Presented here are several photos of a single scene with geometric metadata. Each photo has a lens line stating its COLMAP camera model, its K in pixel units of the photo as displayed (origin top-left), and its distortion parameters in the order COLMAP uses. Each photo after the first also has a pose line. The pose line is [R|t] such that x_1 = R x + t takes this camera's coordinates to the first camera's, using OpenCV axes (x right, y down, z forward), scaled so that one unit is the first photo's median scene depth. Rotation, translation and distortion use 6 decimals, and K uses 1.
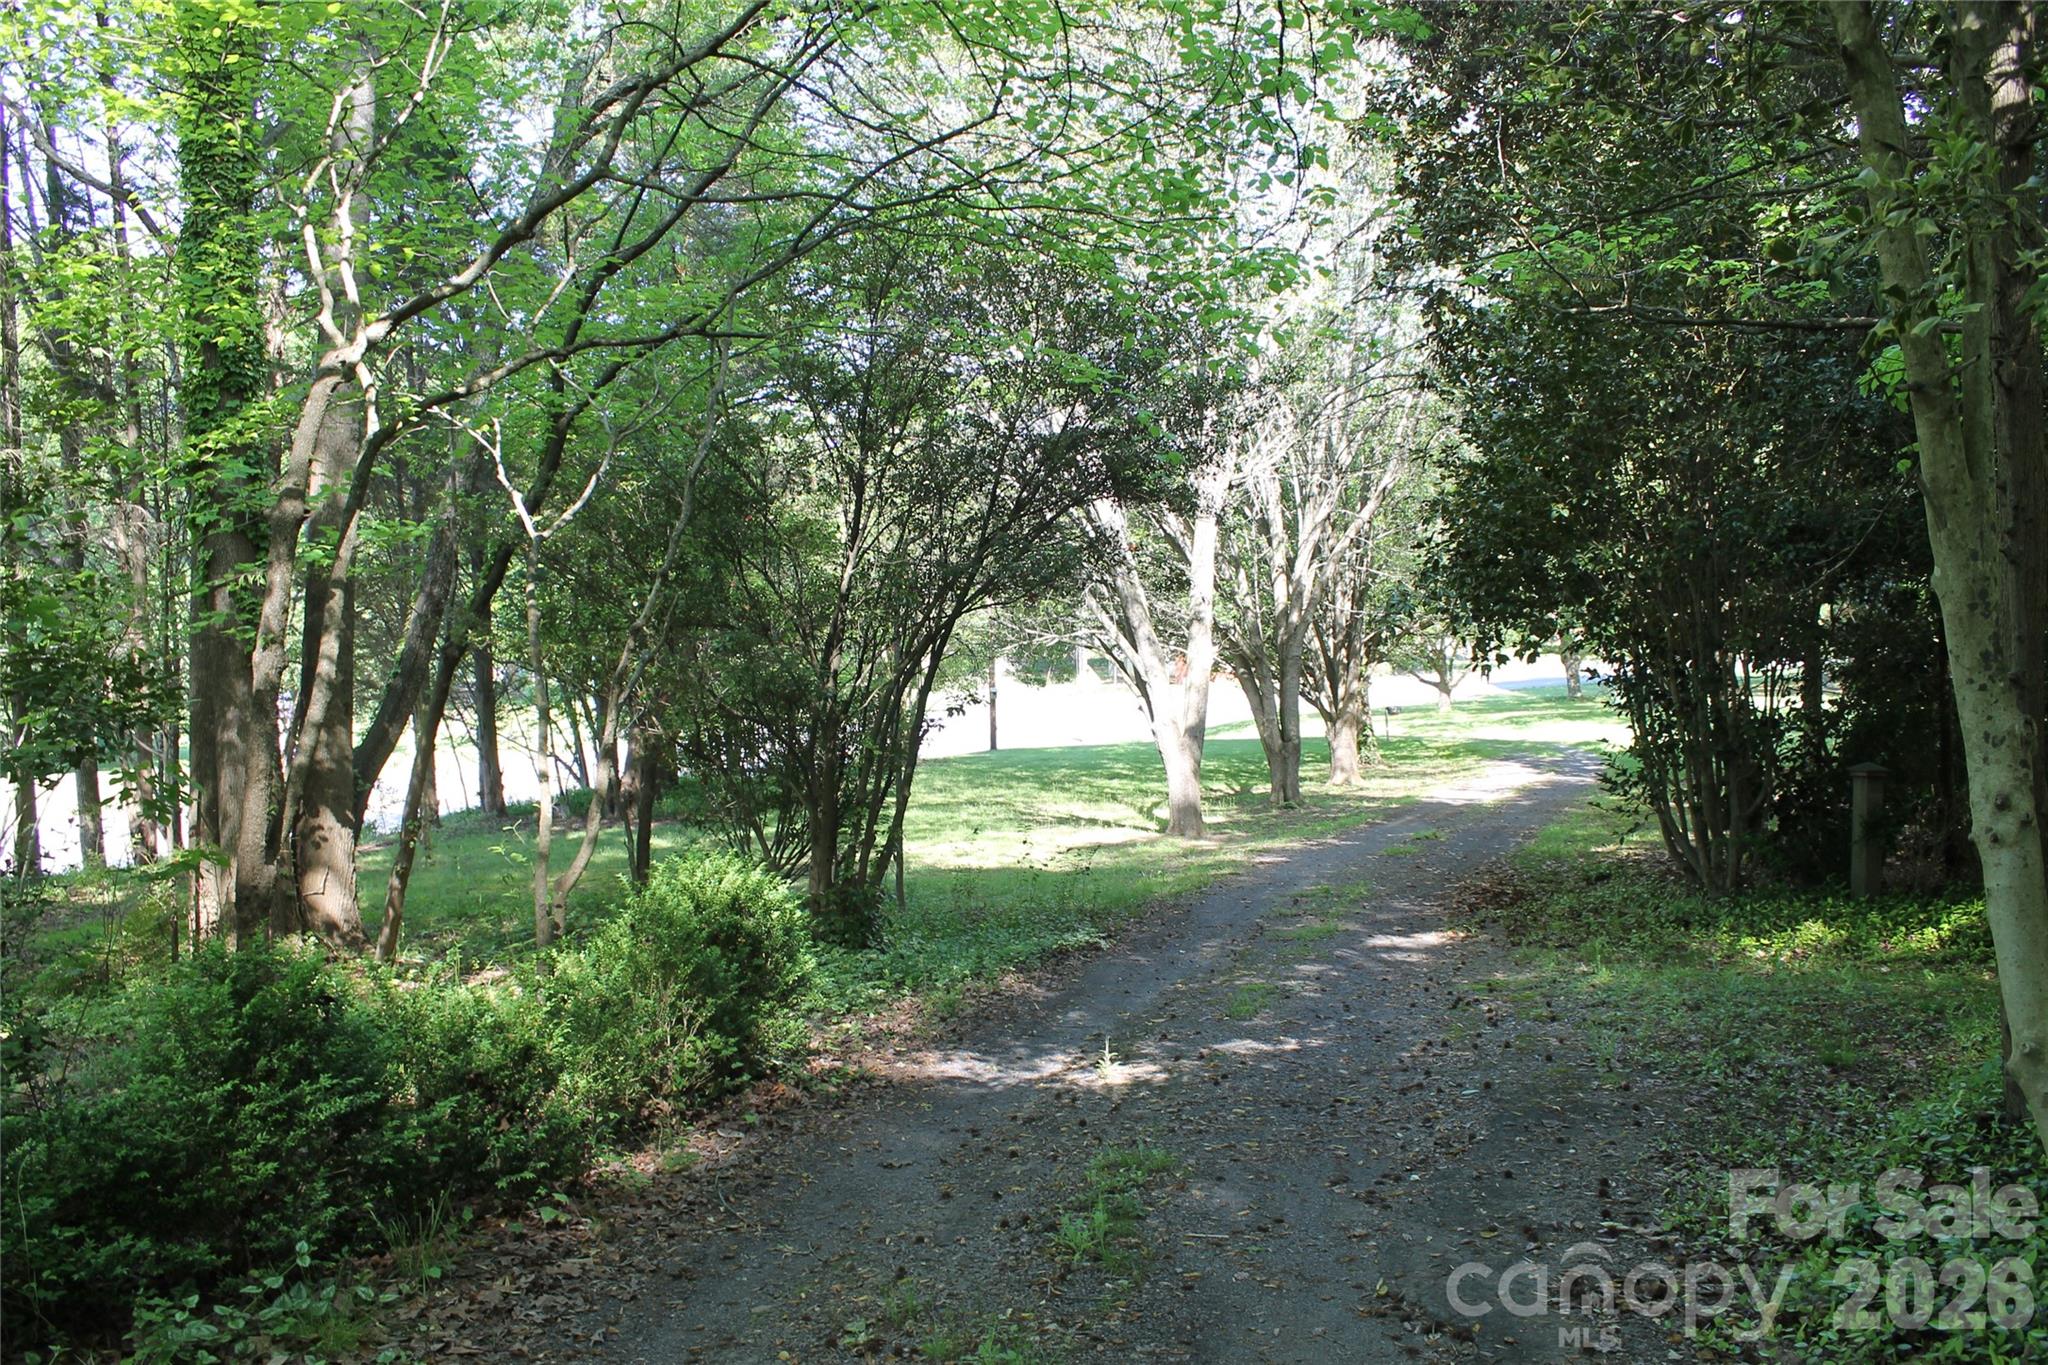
lens RADIAL K [[2110.3, 0, 1022.6], [0, 2110.3, 684.9], [0, 0, 1]] dist [0.013217, 0.000000]
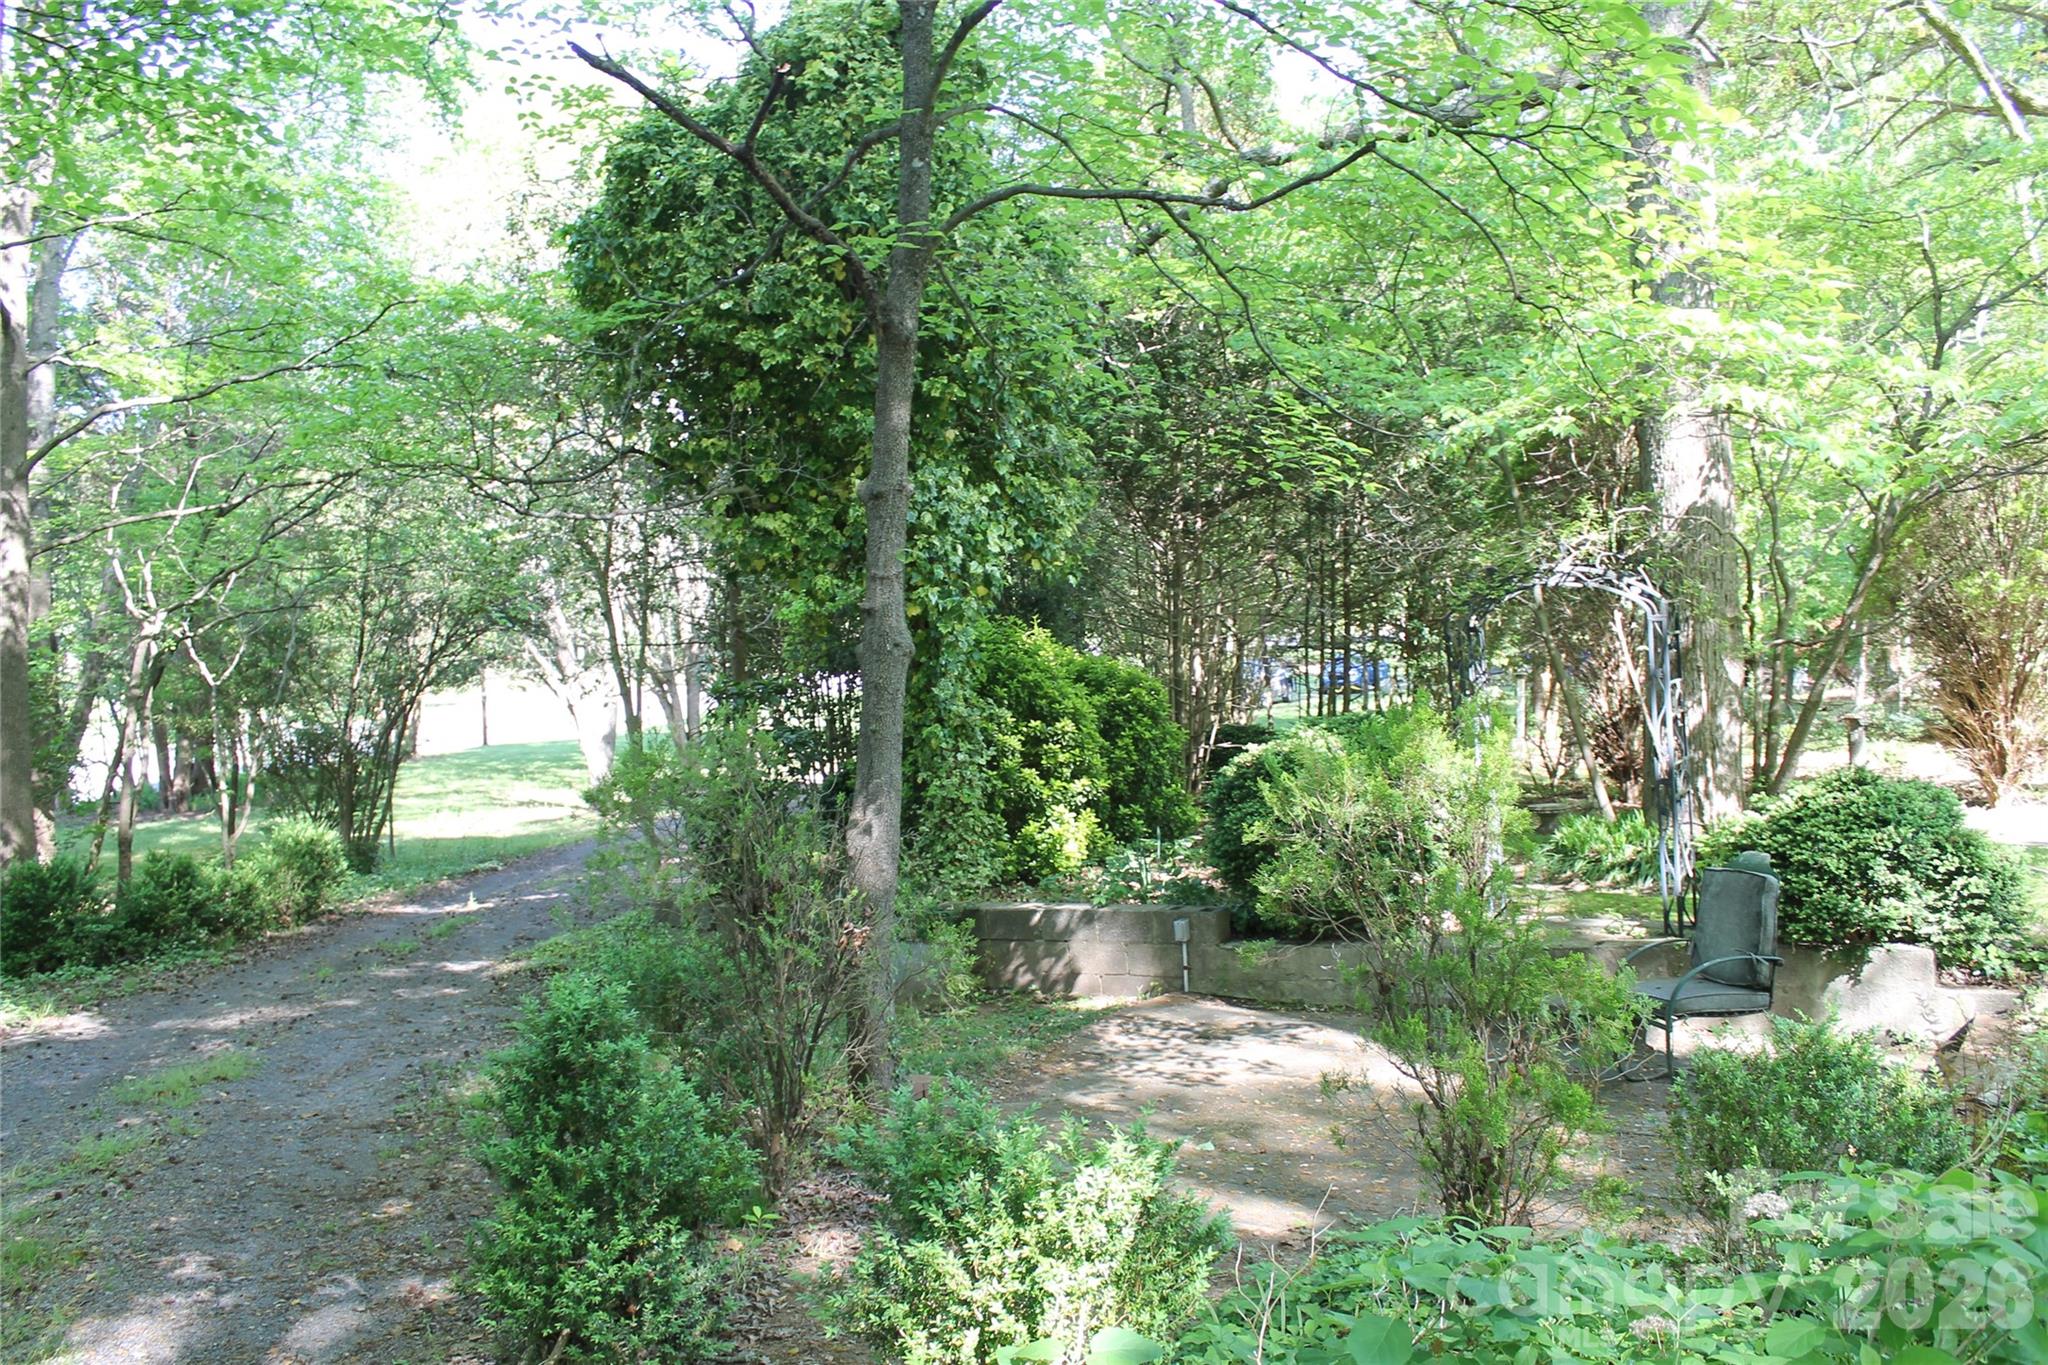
lens RADIAL K [[2110.3, 0, 1024.7], [0, 2110.3, 675.9], [0, 0, 1]] dist [0.013217, 0.000000]
pose [[0.974862, -0.014375, 0.222343, 0.088287], [0.012898, 0.999884, 0.008093, -0.067994], [-0.222434, -0.005022, 0.974935, -1.092267]]
